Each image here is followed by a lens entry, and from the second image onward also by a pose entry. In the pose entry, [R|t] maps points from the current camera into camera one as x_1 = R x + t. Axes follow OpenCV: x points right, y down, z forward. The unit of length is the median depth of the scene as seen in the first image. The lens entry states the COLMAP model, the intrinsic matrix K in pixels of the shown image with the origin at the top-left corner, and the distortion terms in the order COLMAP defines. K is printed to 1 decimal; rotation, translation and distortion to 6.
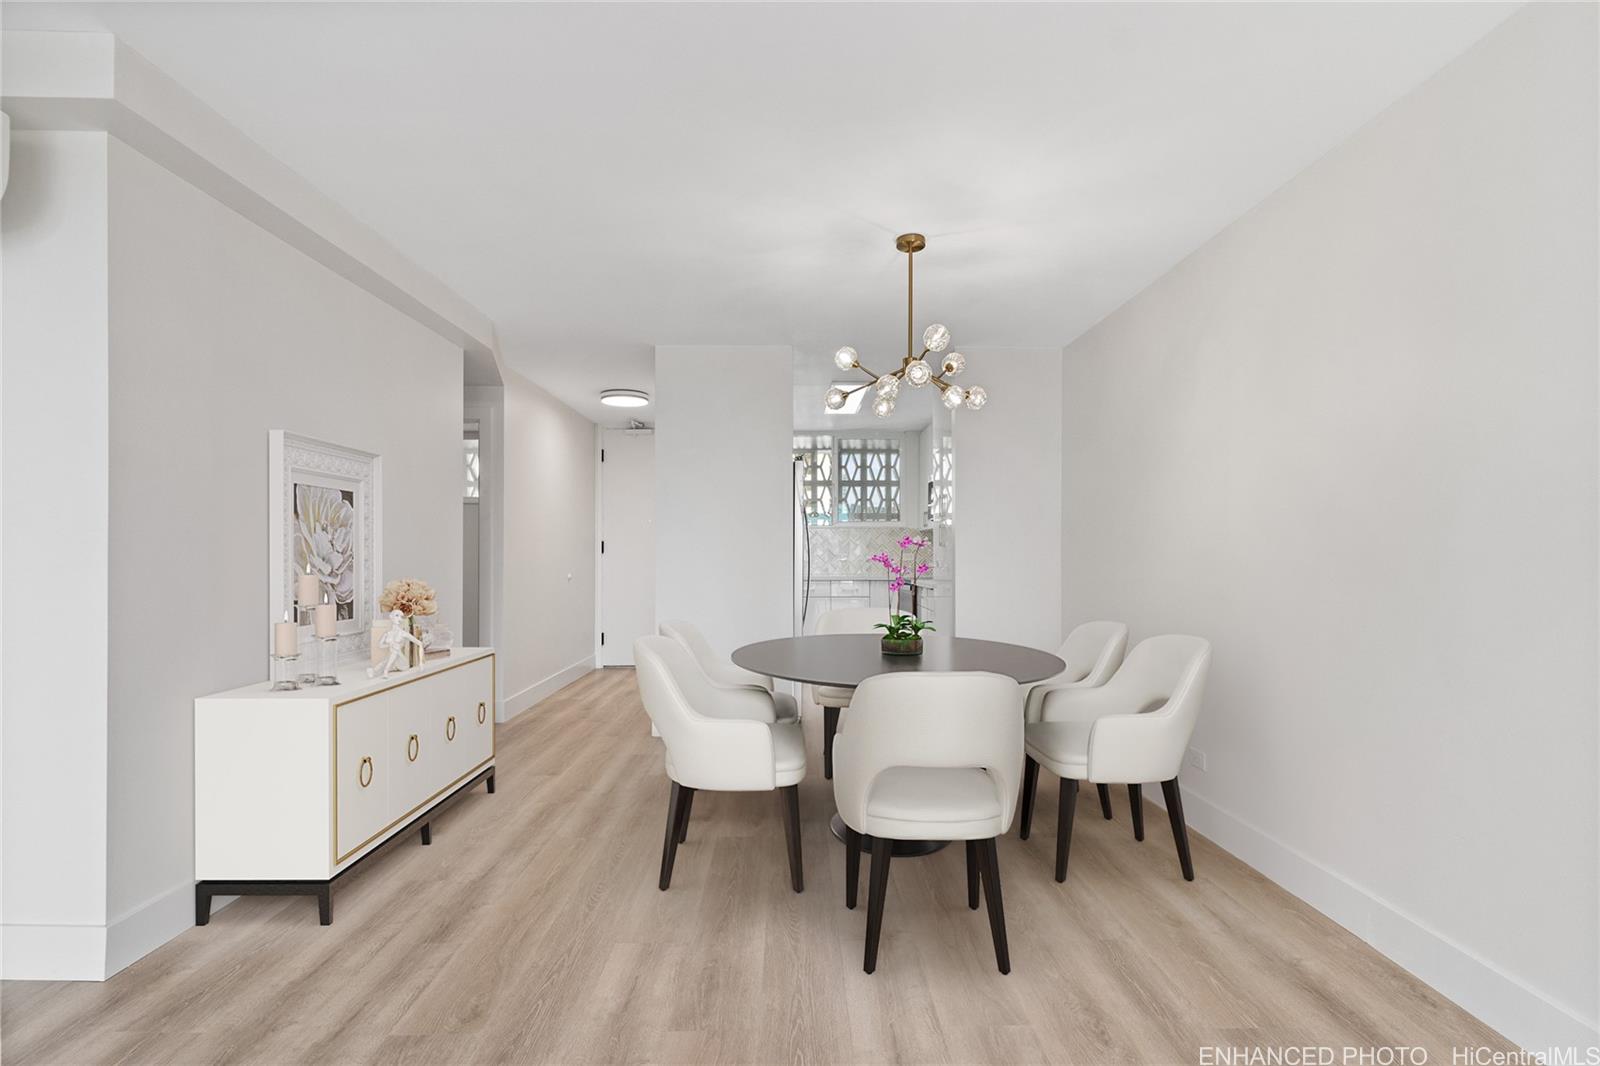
lens RADIAL K [[731.1, 0, 813.9], [0, 731.1, 554.1], [0, 0, 1]] dist [-0.003813, -0.000373]
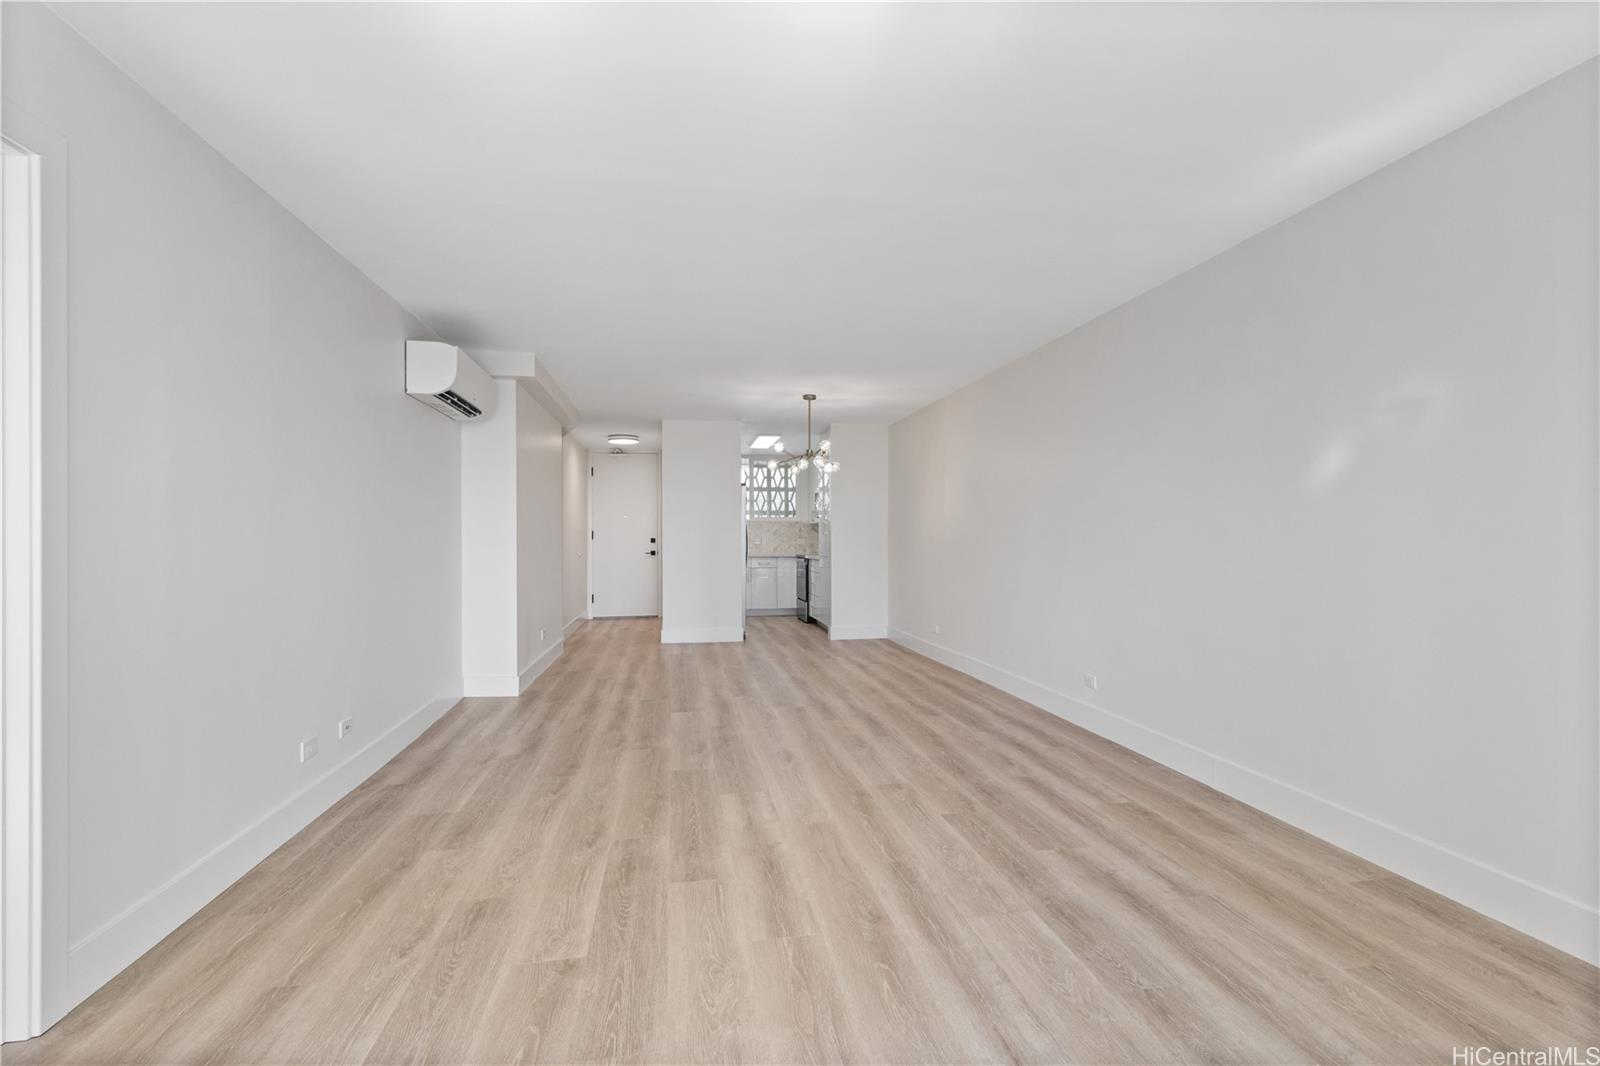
lens RADIAL K [[743.8, 0, 800.0], [0, 743.8, 533.0], [0, 0, 1]] dist [0.012813, 0.000117]
pose [[0.989947, -0.004599, 0.141361, -0.094740], [0.006258, 0.999917, -0.011297, 0.005882], [-0.141297, 0.012068, 0.989894, -0.535084]]
